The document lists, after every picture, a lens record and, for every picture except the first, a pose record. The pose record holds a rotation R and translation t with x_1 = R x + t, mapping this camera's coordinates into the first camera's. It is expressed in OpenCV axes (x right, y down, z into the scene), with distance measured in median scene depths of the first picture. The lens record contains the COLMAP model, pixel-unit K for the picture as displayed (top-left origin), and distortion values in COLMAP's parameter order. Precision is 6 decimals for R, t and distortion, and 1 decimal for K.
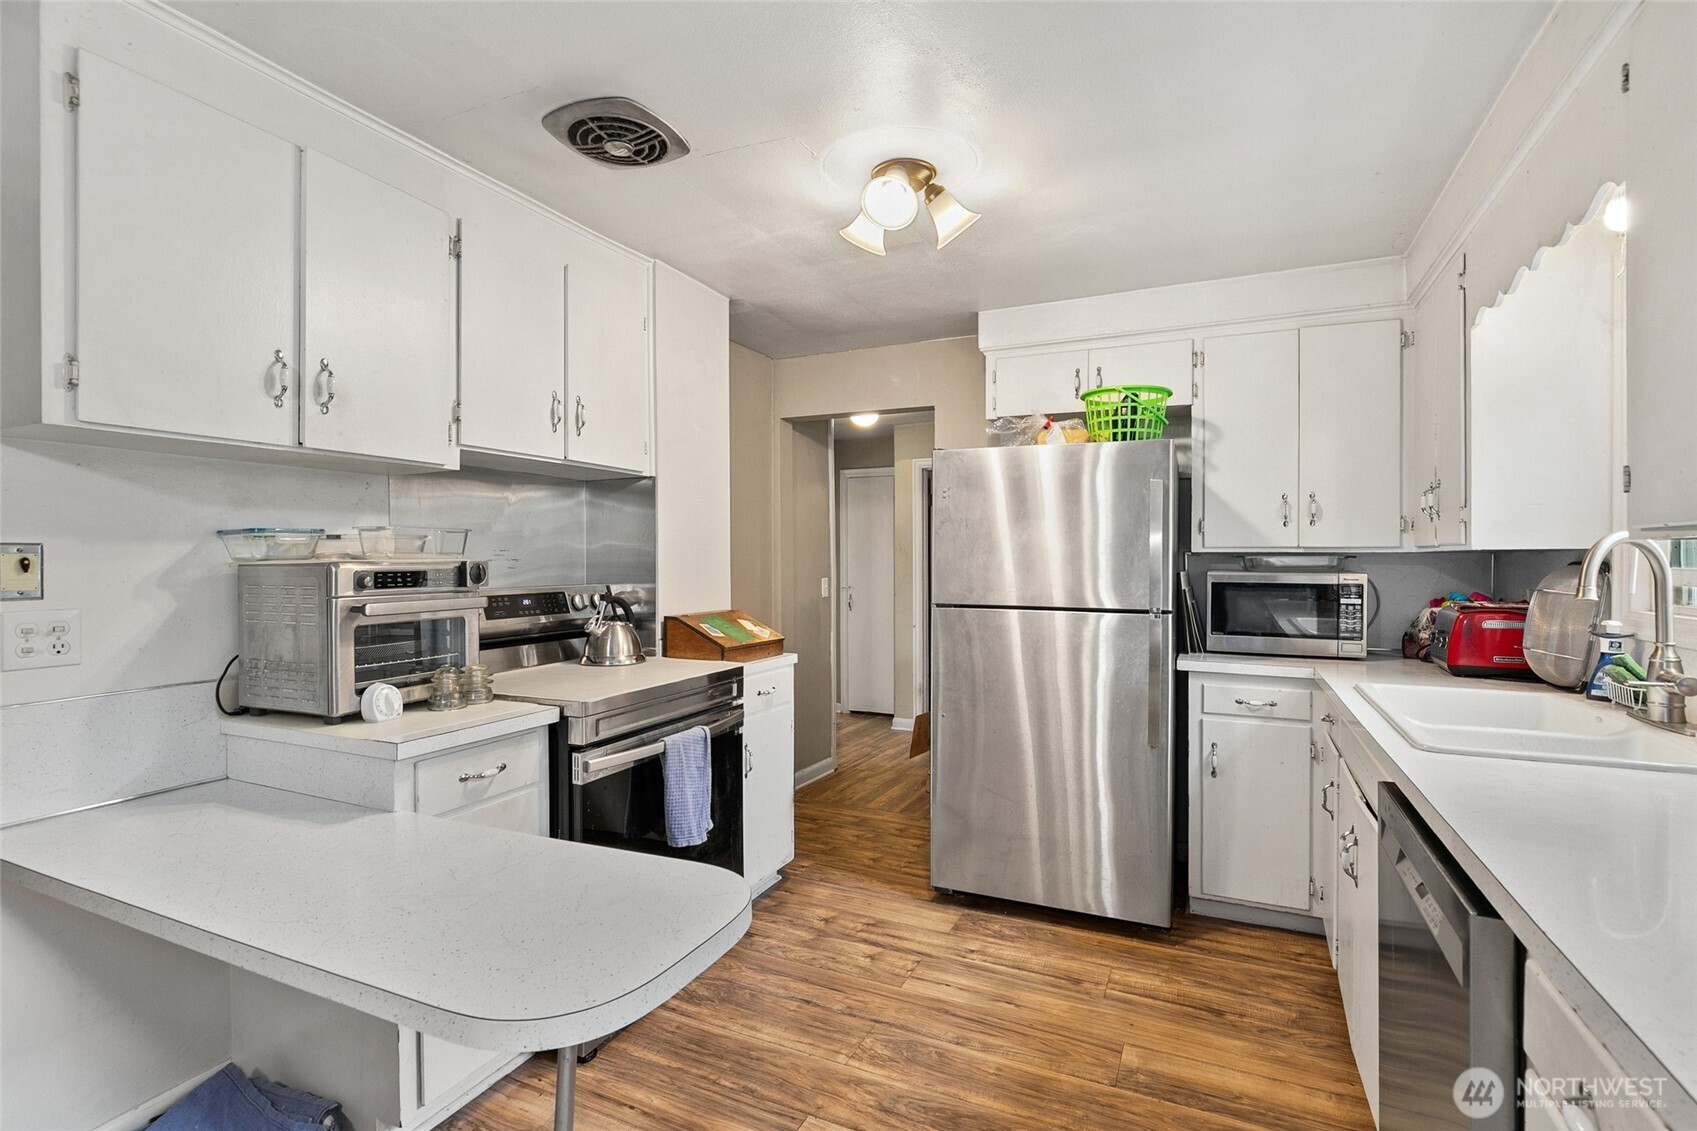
lens RADIAL K [[786.9, 0, 853.3], [0, 786.9, 564.1], [0, 0, 1]] dist [-0.014277, 0.002939]
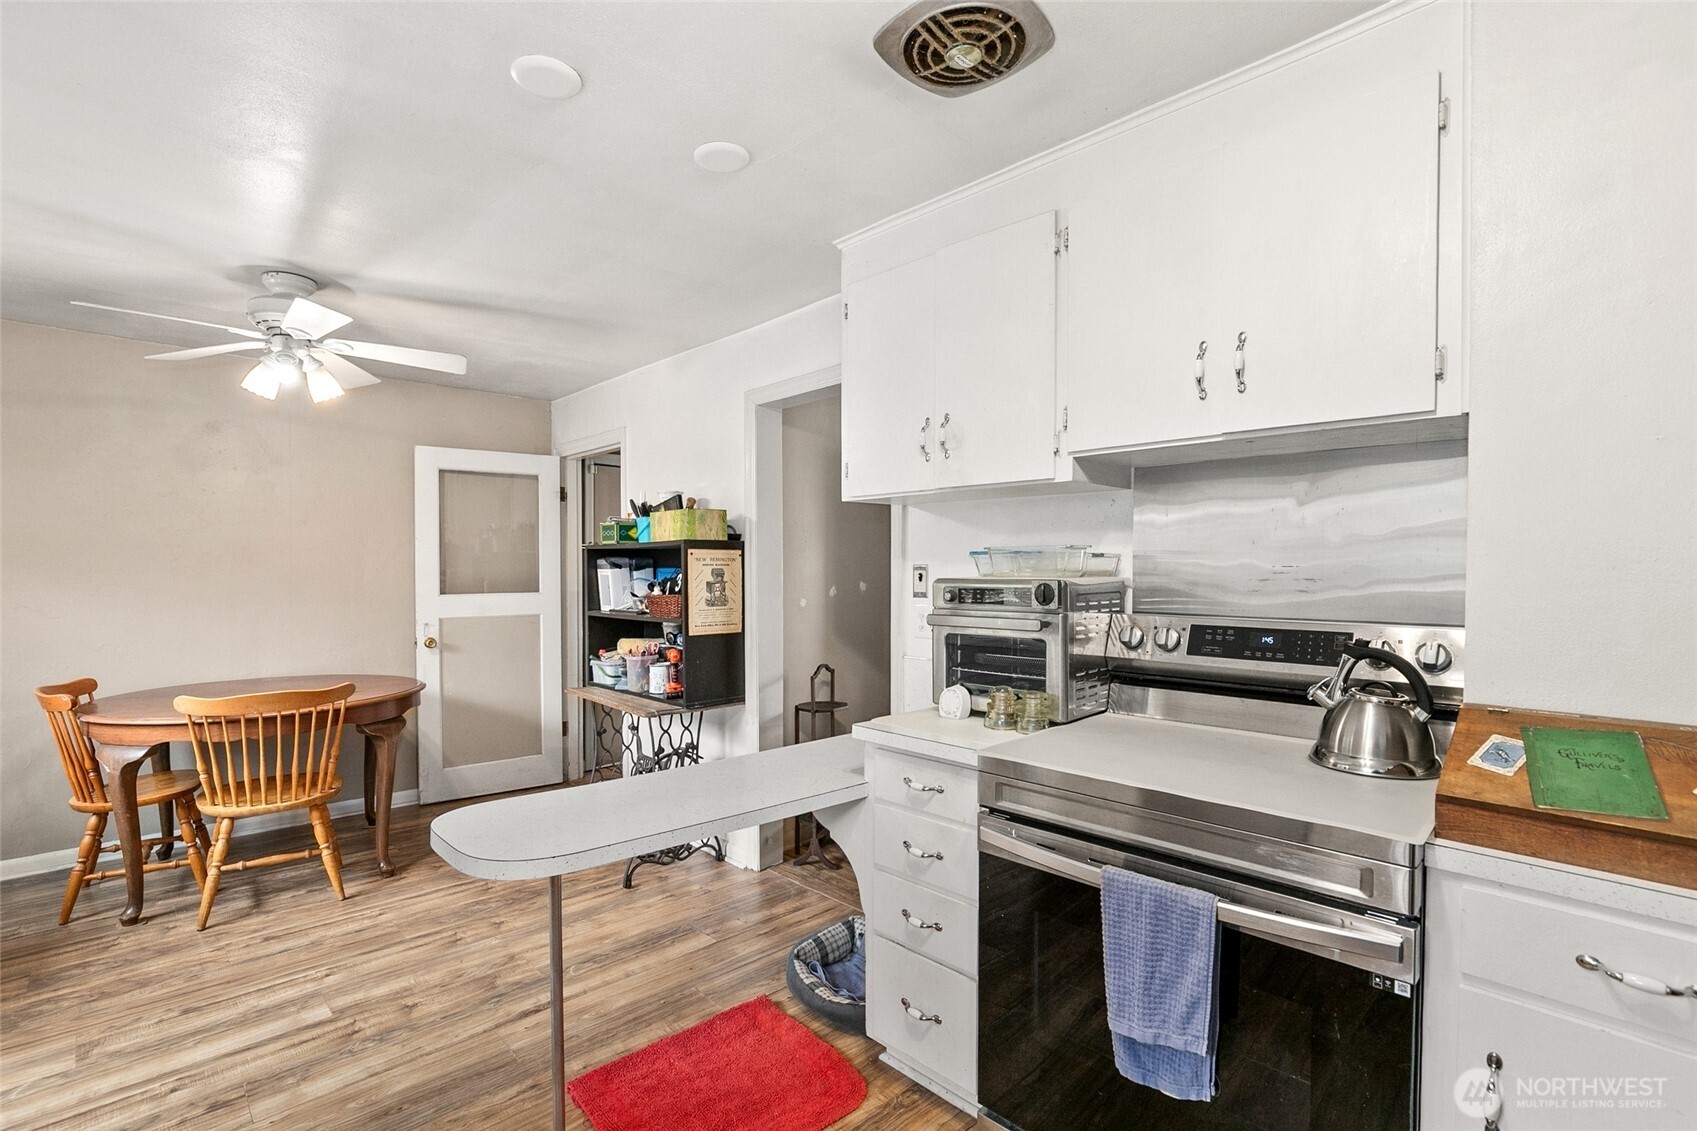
lens RADIAL K [[786.9, 0, 859.4], [0, 786.9, 574.2], [0, 0, 1]] dist [-0.014277, 0.002939]
pose [[-0.367681, 0.014579, -0.929838, 0.397877], [-0.004241, 0.999840, 0.017353, -0.023140], [0.929942, 0.010324, -0.367560, 0.993053]]
